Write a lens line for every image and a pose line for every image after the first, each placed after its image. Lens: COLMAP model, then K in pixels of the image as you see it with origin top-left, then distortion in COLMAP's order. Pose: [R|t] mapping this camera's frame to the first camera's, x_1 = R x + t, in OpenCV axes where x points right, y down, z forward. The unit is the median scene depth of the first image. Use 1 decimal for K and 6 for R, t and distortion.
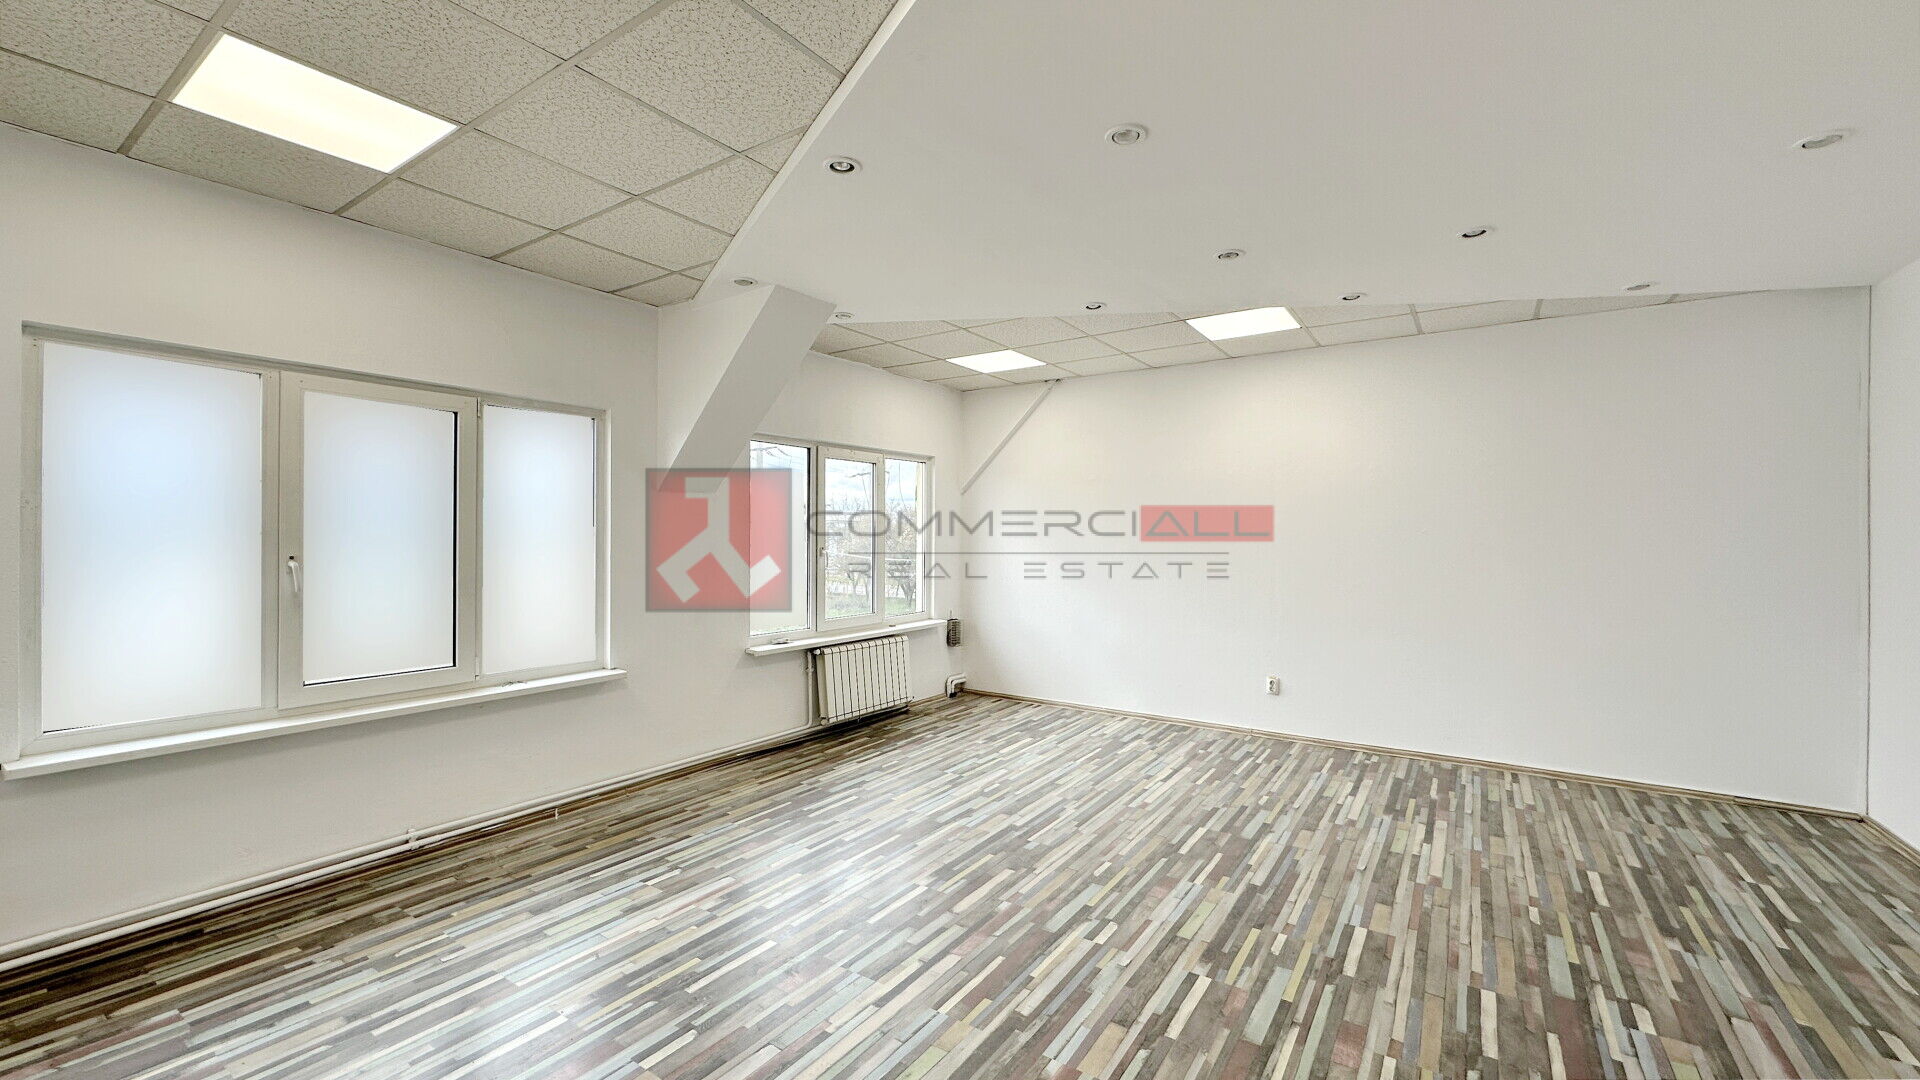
lens RADIAL K [[762.8, 0, 962.6], [0, 762.8, 555.9], [0, 0, 1]] dist [-0.000314, -0.000275]
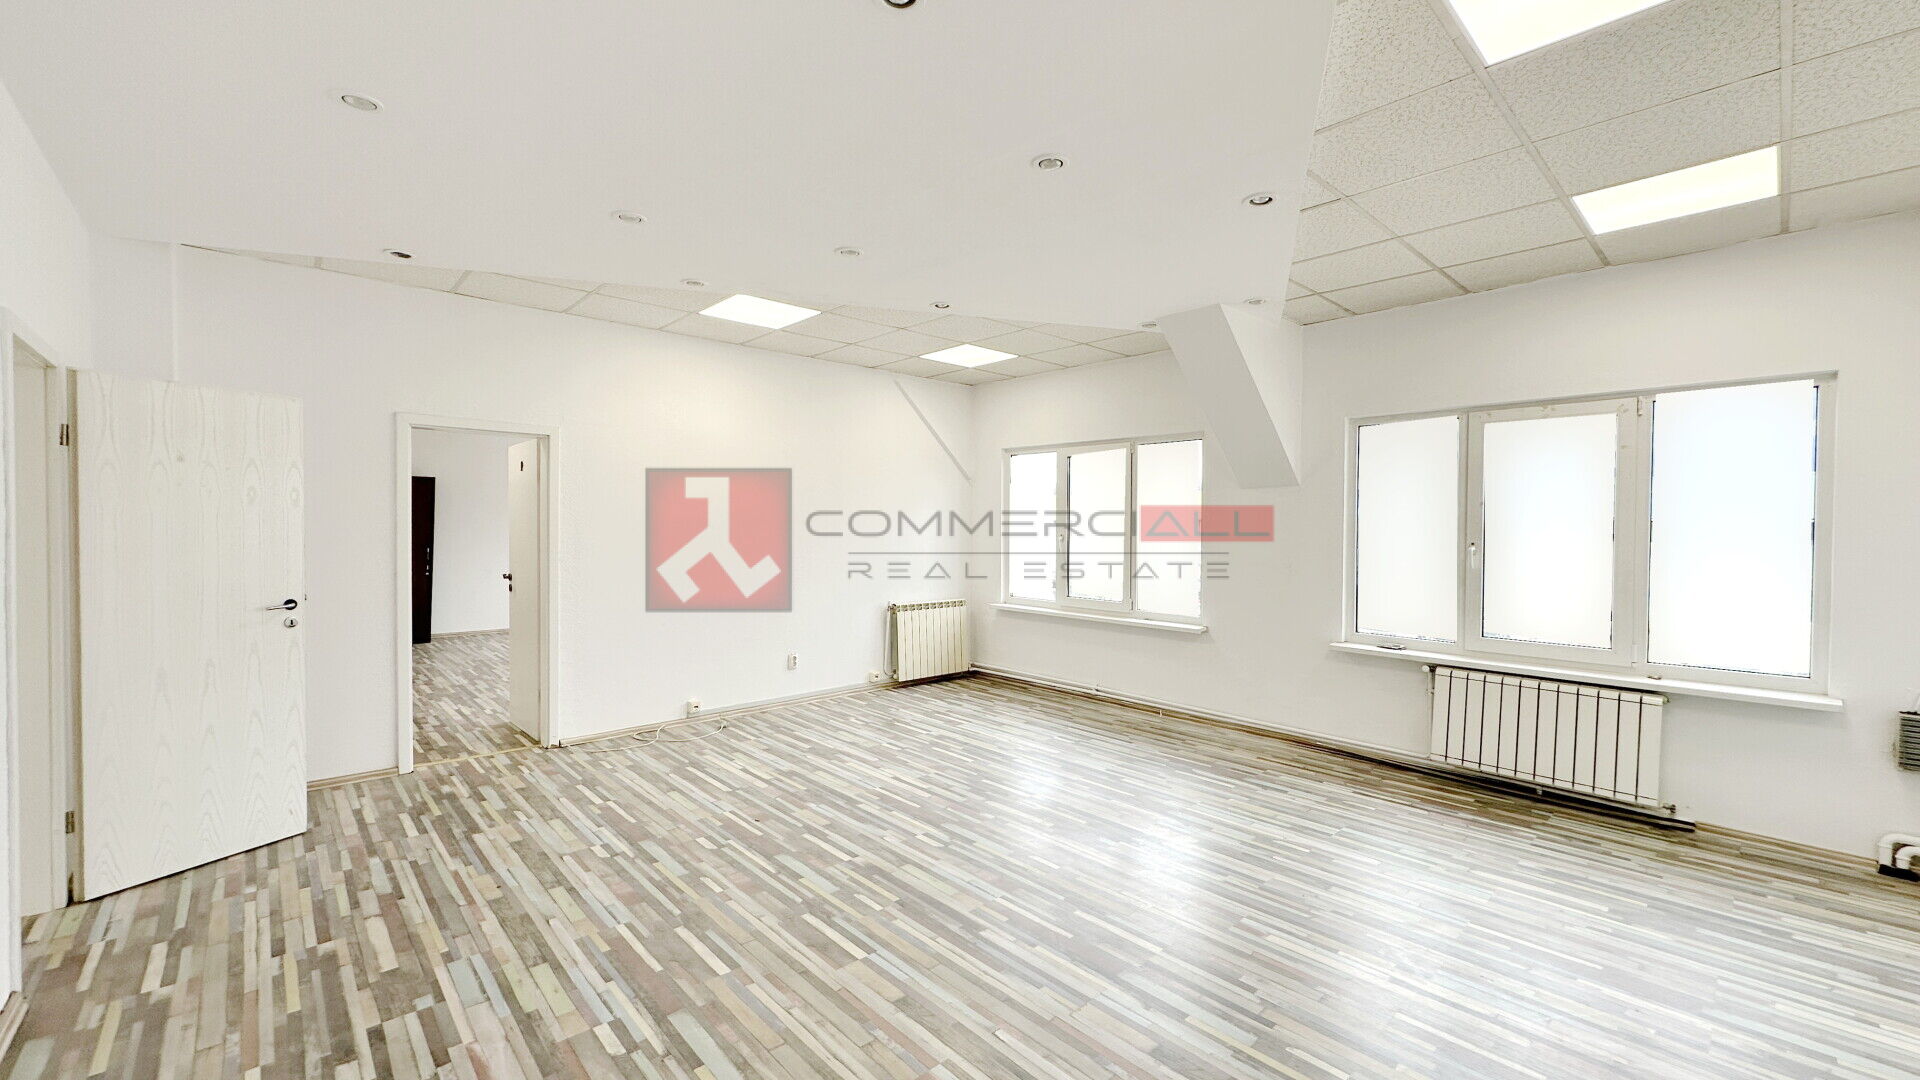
lens RADIAL K [[781.2, 0, 961.1], [0, 781.2, 533.6], [0, 0, 1]] dist [-0.000327, -0.000310]
pose [[-0.242398, 0.006852, -0.970153, 1.242021], [-0.032939, 0.999340, 0.015288, -0.025128], [0.969618, 0.035662, -0.242012, 1.181062]]
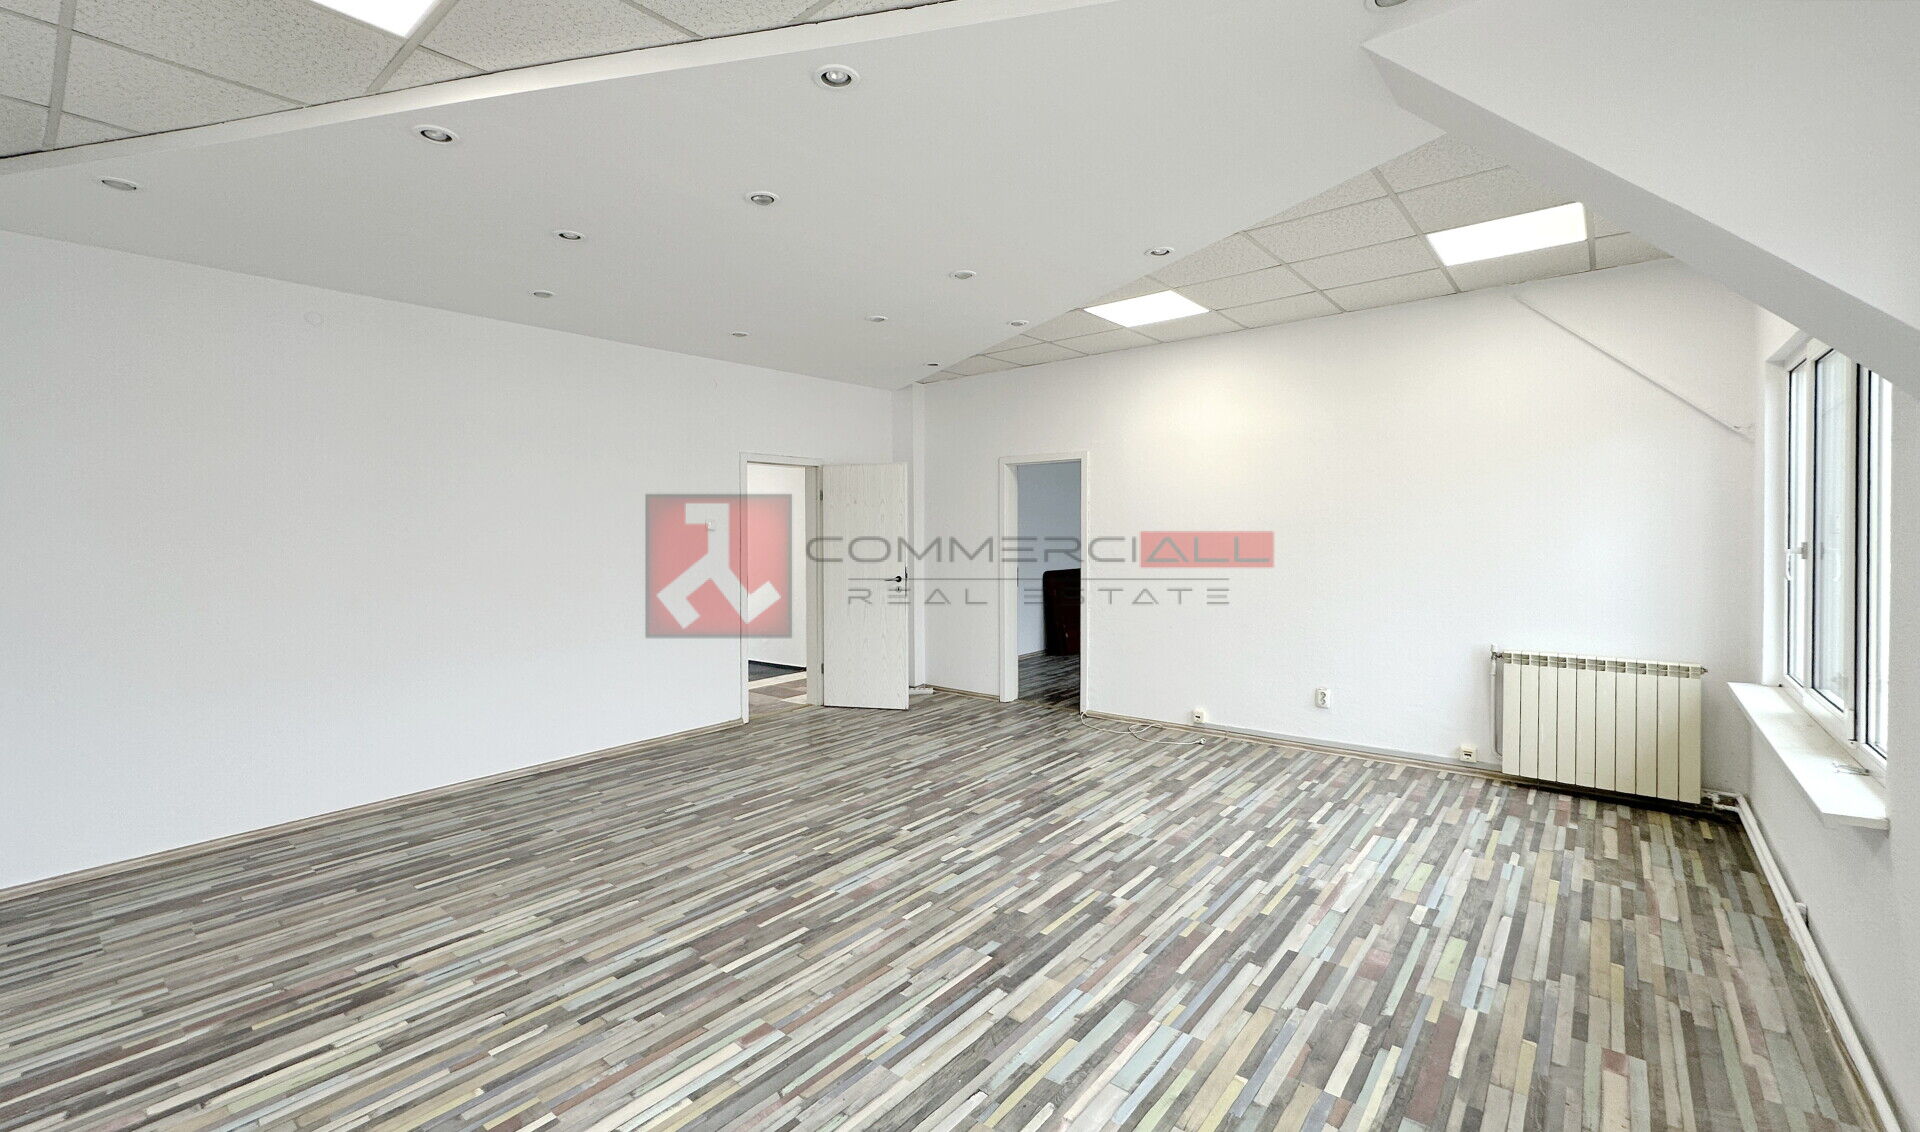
lens RADIAL K [[792.7, 0, 926.1], [0, 792.7, 566.2], [0, 0, 1]] dist [0.000461, -0.000017]
pose [[-0.991255, 0.004411, 0.131888, 0.053691], [0.014220, 0.997192, 0.073518, -0.058701], [-0.131194, 0.074751, -0.988535, 1.974041]]
